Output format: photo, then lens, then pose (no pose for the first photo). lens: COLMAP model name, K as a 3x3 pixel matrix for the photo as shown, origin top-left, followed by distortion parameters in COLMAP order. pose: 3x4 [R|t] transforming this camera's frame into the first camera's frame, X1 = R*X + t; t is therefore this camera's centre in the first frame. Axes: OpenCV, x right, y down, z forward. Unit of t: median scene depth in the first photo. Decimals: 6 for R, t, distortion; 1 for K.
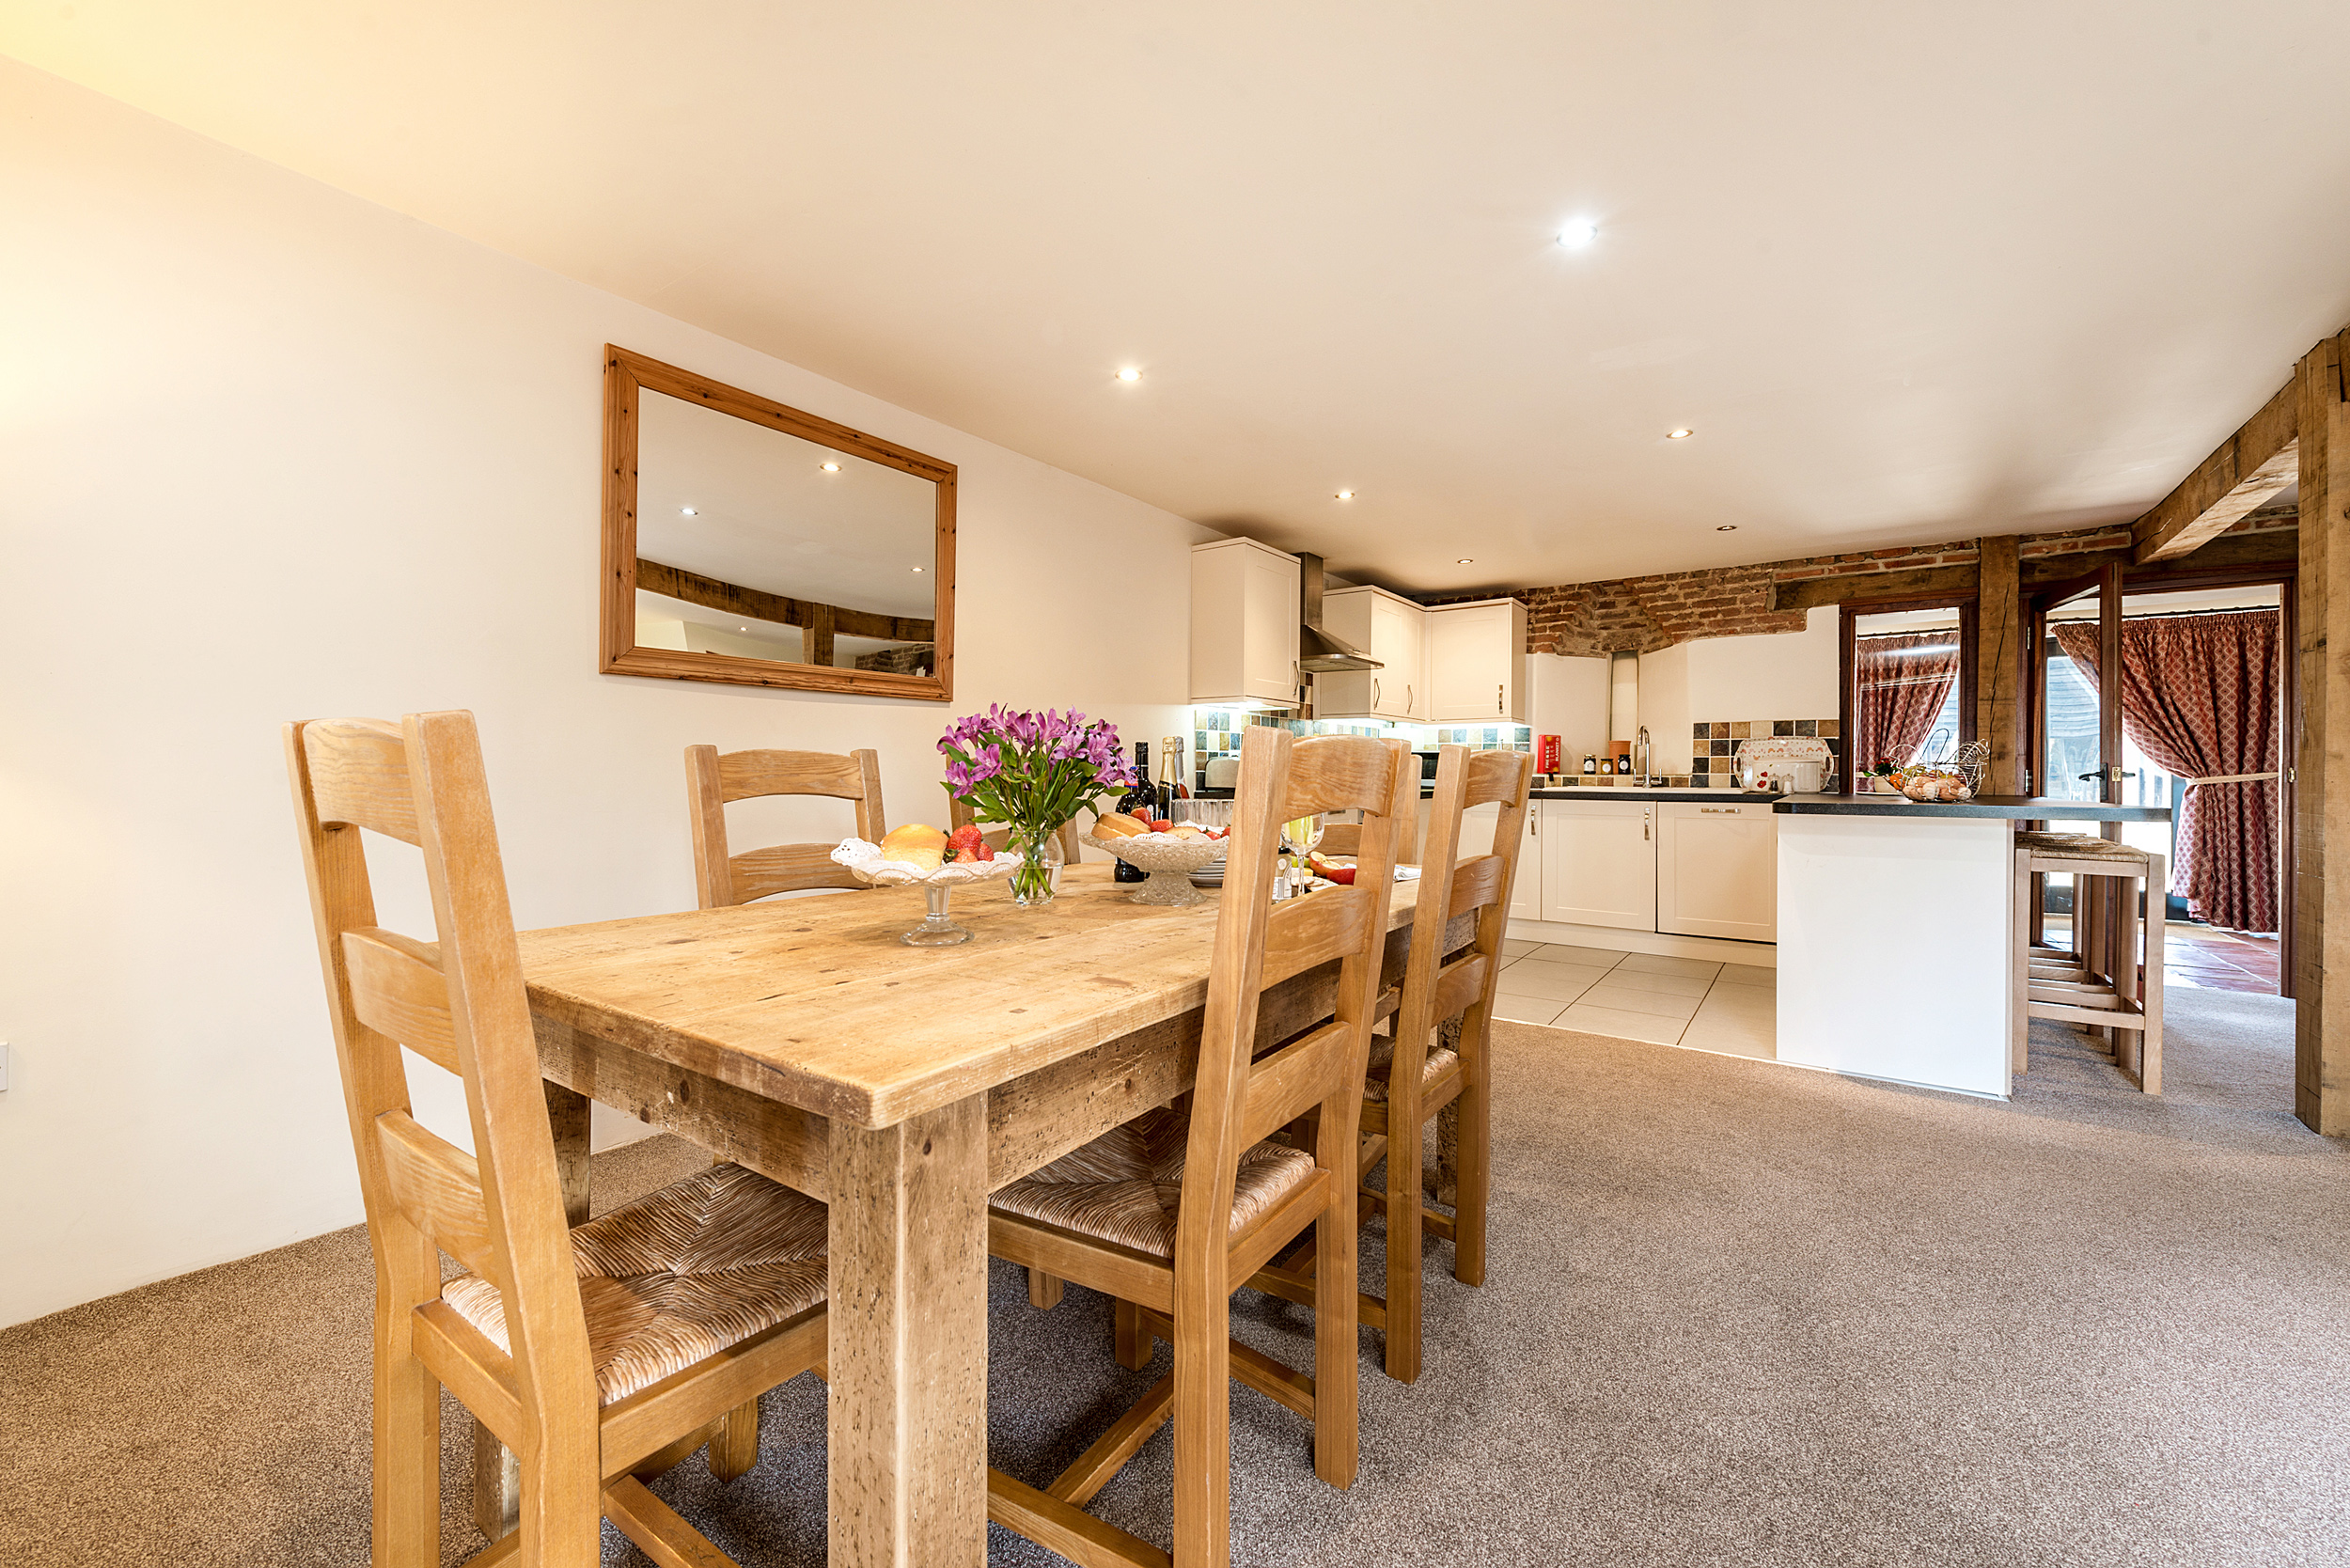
lens RADIAL K [[927.9, 0, 1167.3], [0, 927.9, 794.2], [0, 0, 1]] dist [0.001205, -0.000040]
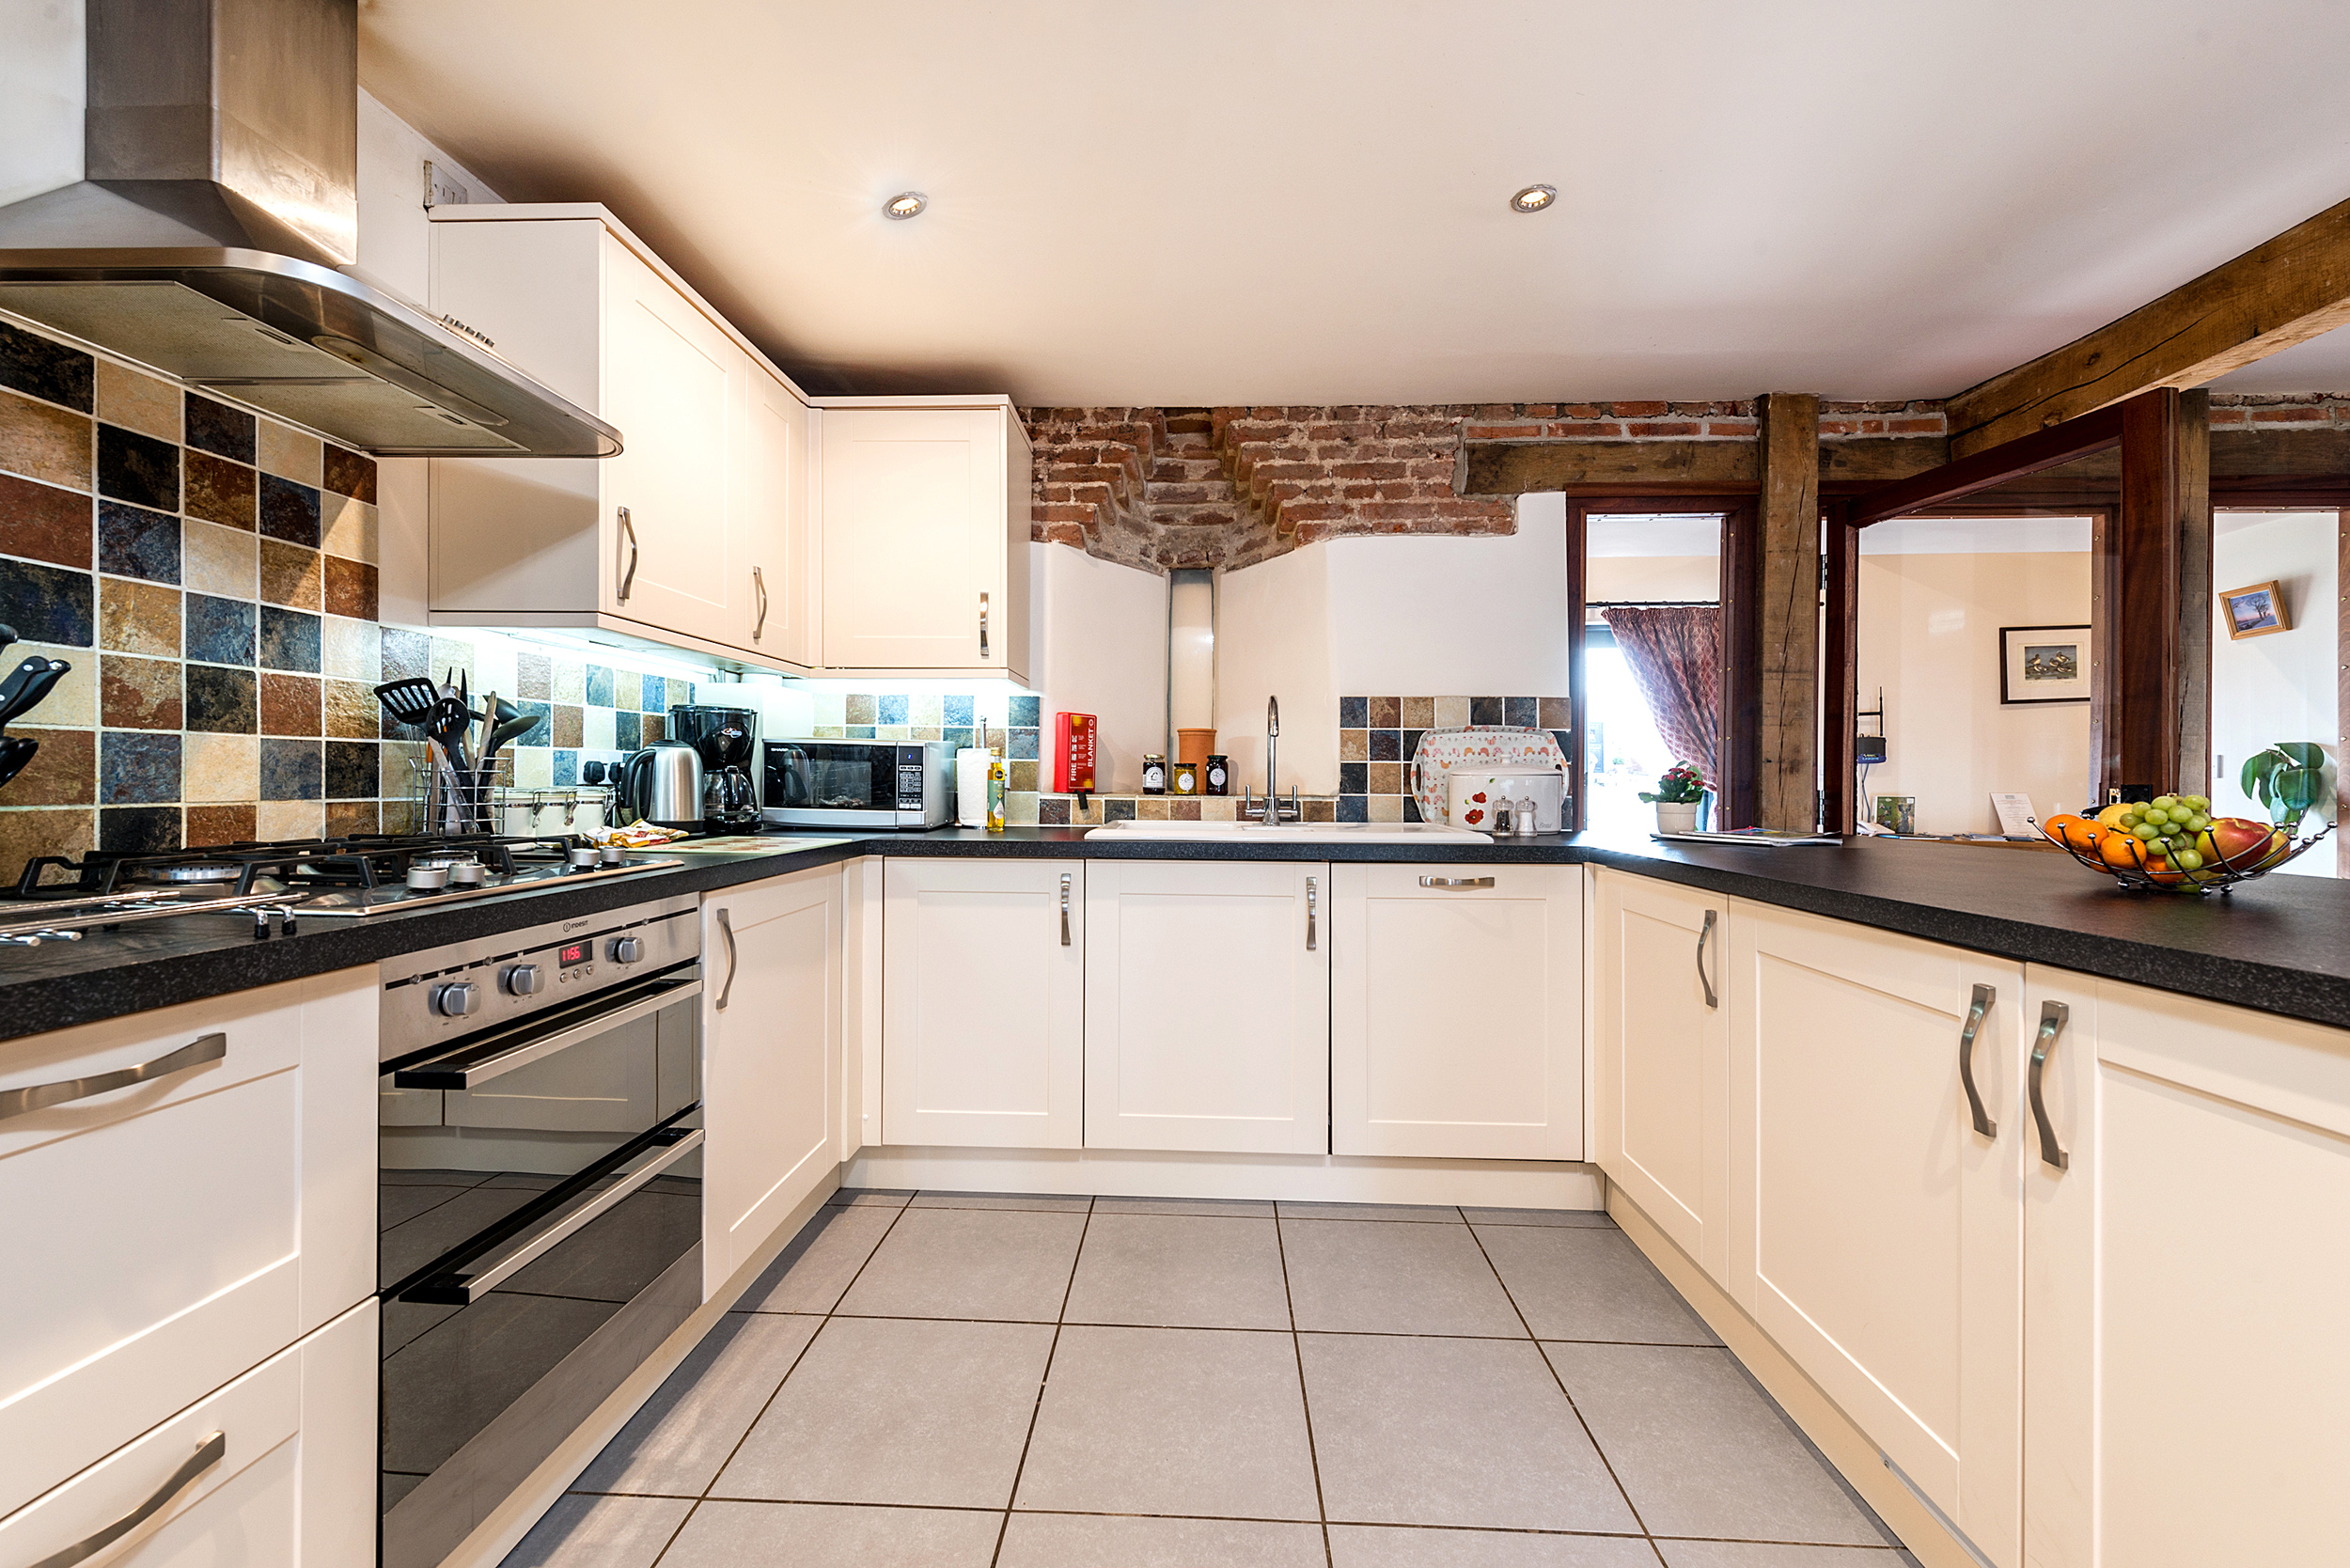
lens RADIAL K [[946.2, 0, 1177.2], [0, 946.2, 779.8], [0, 0, 1]] dist [0.014188, -0.000312]
pose [[0.838249, 0.000633, 0.545287, 0.202458], [0.008017, 0.999877, -0.013485, -0.023894], [-0.545228, 0.015675, 0.838141, 0.606181]]
